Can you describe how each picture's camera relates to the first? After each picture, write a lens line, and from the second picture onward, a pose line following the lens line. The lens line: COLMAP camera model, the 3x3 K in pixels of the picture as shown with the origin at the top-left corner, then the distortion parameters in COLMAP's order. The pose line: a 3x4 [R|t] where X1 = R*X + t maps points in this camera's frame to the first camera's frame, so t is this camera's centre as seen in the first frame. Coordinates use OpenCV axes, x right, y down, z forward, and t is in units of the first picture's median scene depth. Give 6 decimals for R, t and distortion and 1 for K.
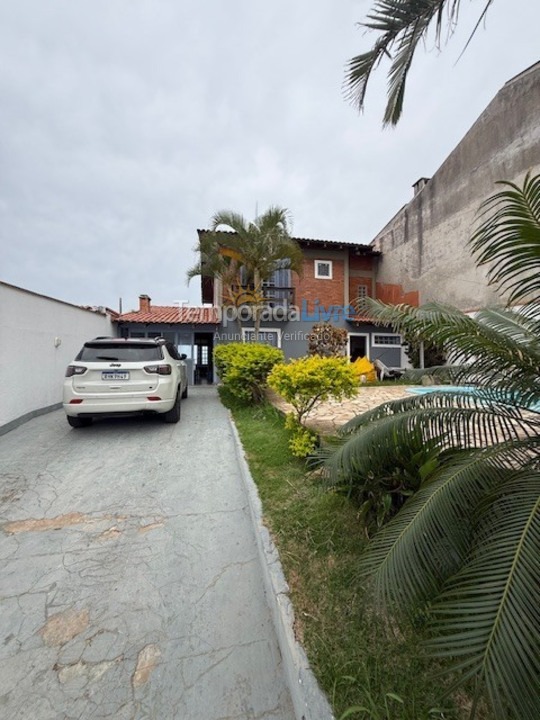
lens RADIAL K [[286.6, 0, 270.0], [0, 286.6, 360.0], [0, 0, 1]] dist [0.000227, 0.000048]
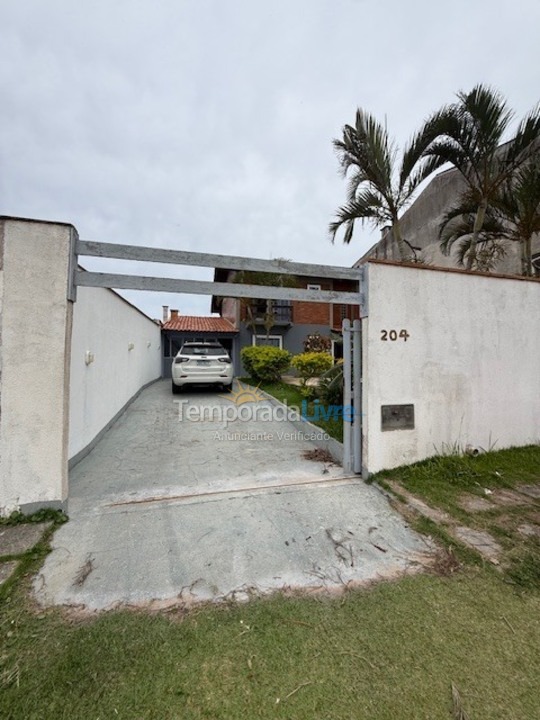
lens RADIAL K [[286.6, 0, 270.0], [0, 286.6, 360.0], [0, 0, 1]] dist [0.000227, 0.000048]
pose [[0.999147, 0.007111, 0.040677, -0.148046], [-0.006447, 0.999844, -0.016439, 0.049485], [-0.040788, 0.016162, 0.999037, -0.665137]]
